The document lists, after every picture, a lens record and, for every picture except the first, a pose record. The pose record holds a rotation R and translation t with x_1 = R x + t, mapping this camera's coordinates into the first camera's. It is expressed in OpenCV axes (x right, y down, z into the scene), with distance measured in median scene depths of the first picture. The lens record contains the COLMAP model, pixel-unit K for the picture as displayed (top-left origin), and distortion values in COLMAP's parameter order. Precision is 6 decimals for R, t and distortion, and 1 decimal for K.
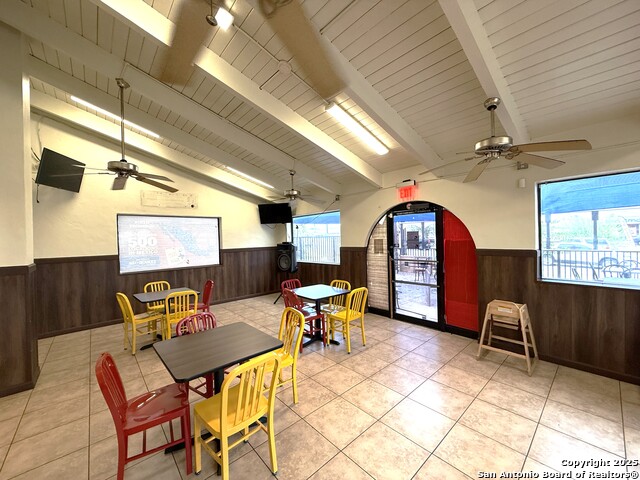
lens RADIAL K [[255.1, 0, 316.5], [0, 255.1, 240.5], [0, 0, 1]] dist [-0.001192, 0.001054]
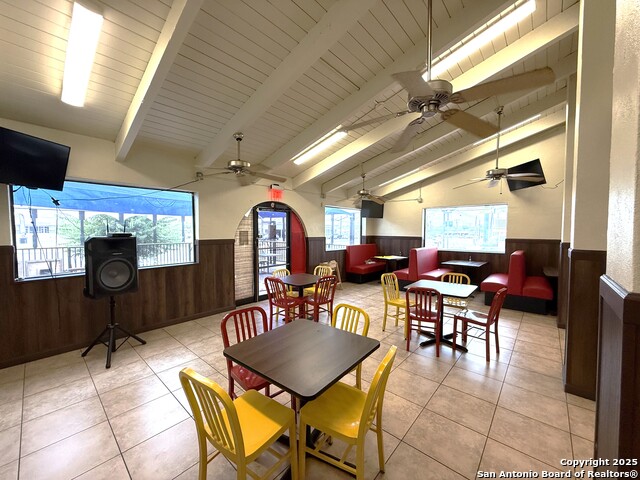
lens RADIAL K [[255.1, 0, 322.1], [0, 255.1, 242.4], [0, 0, 1]] dist [-0.001192, 0.001054]
pose [[-0.119256, -0.005249, 0.992850, -0.835034], [0.029811, 0.999516, 0.008865, 0.042546], [-0.992416, 0.030655, -0.119042, 0.834084]]
